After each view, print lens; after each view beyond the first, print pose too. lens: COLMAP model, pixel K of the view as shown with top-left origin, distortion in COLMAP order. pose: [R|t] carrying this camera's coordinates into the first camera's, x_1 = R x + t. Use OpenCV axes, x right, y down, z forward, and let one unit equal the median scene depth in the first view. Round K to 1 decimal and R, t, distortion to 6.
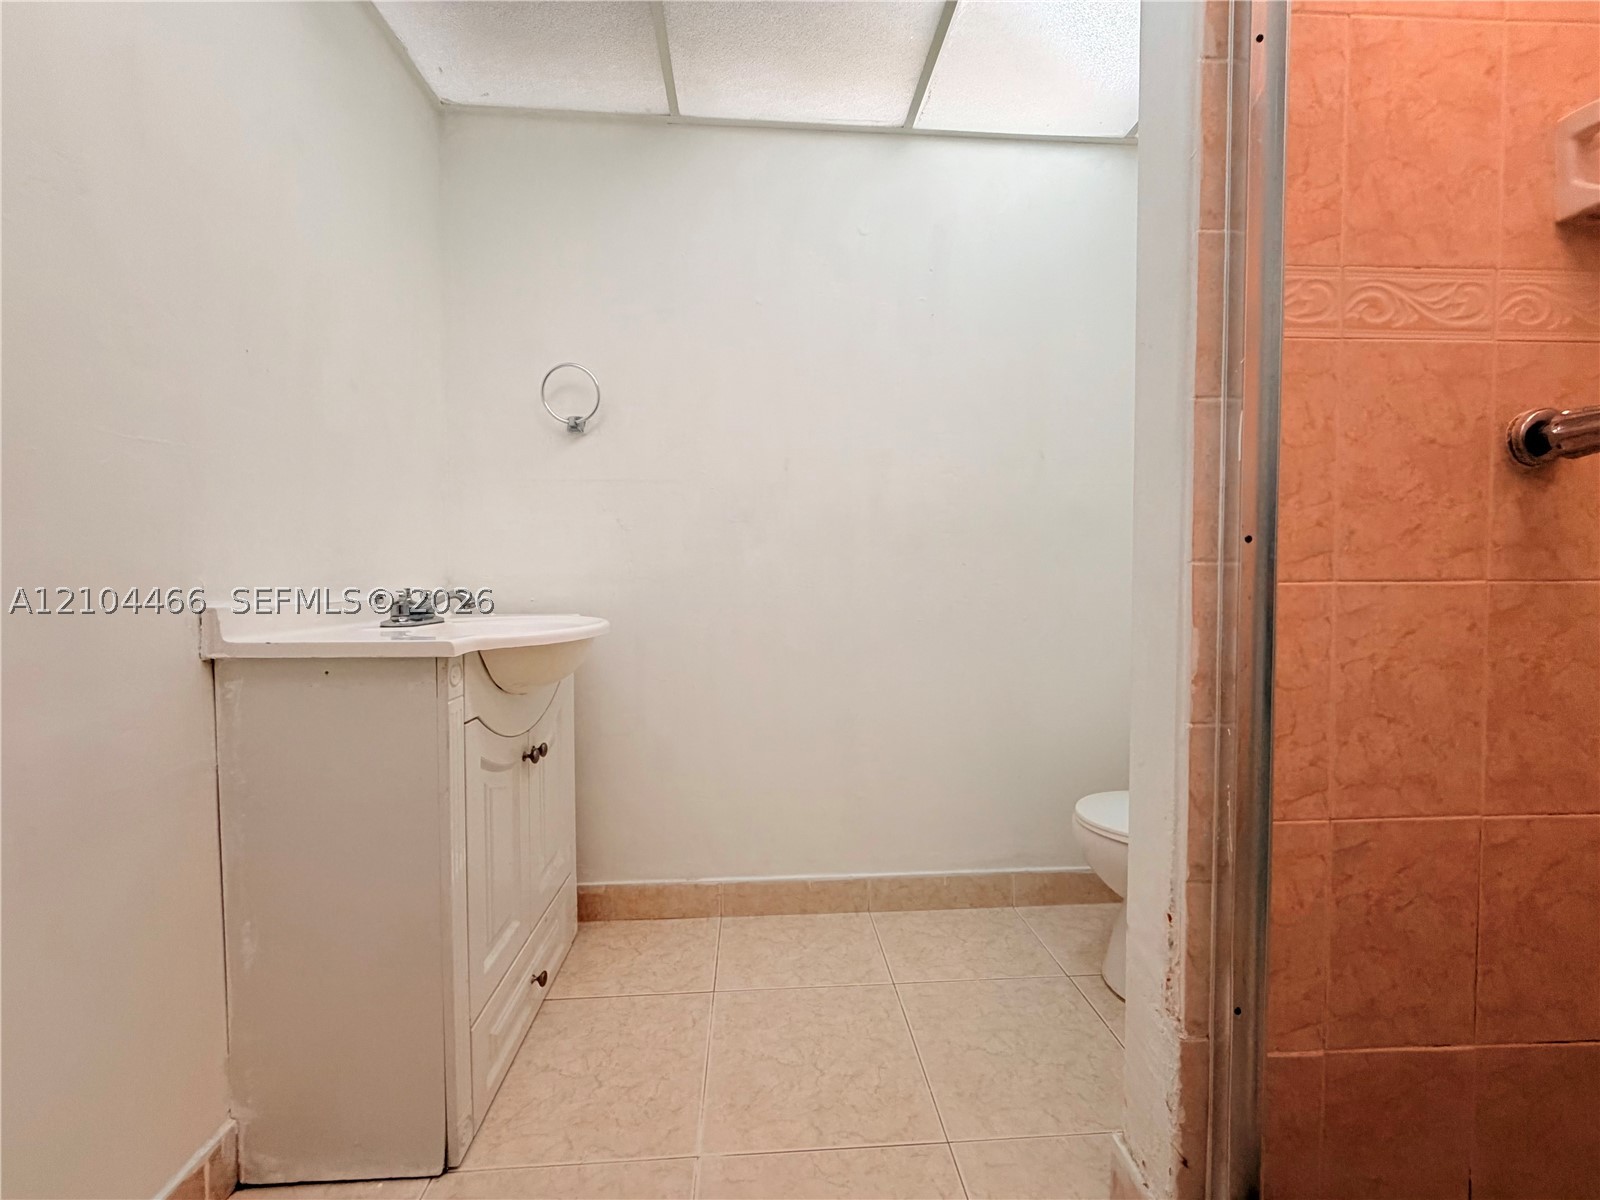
lens RADIAL K [[646.5, 0, 793.1], [0, 646.5, 602.6], [0, 0, 1]] dist [-0.001054, 0.000409]
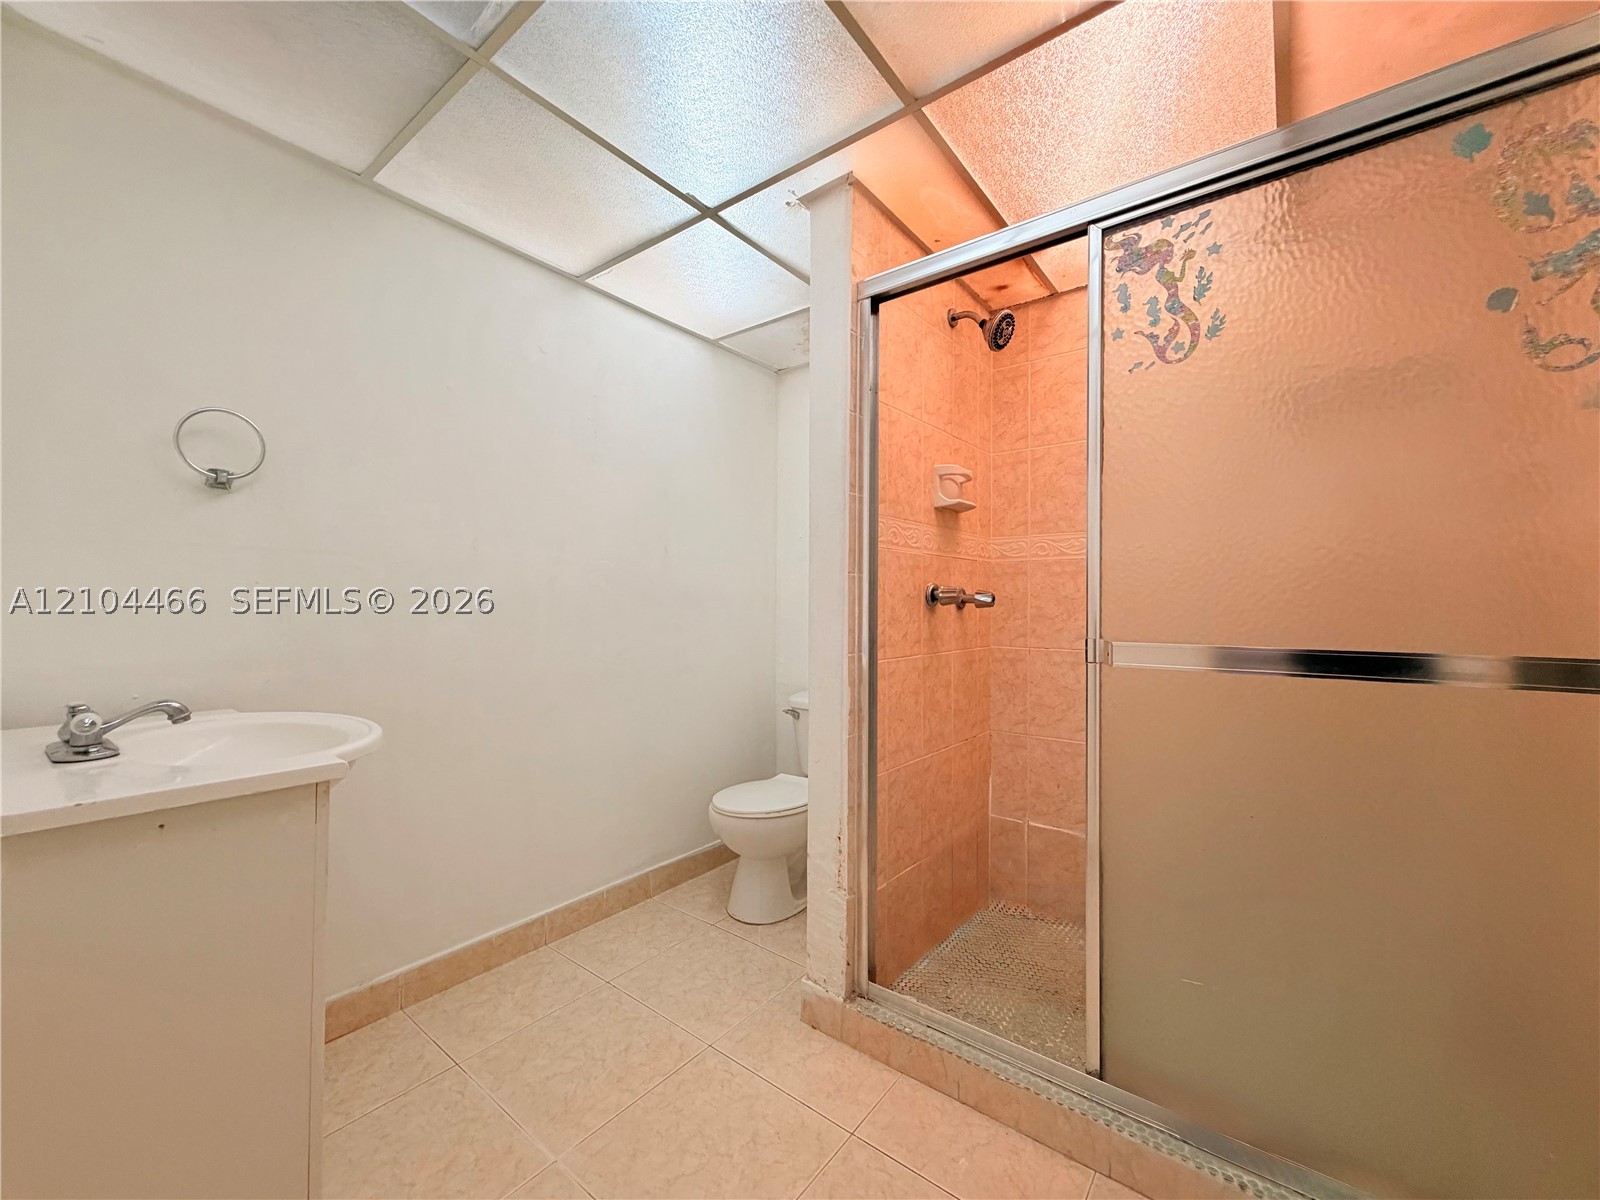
lens RADIAL K [[646.5, 0, 804.8], [0, 646.5, 599.9], [0, 0, 1]] dist [-0.001054, 0.000409]
pose [[0.651645, 0.012536, 0.758421, -0.963395], [0.018571, 0.999300, -0.032474, -0.163670], [-0.758297, 0.035246, 0.650956, -0.202620]]
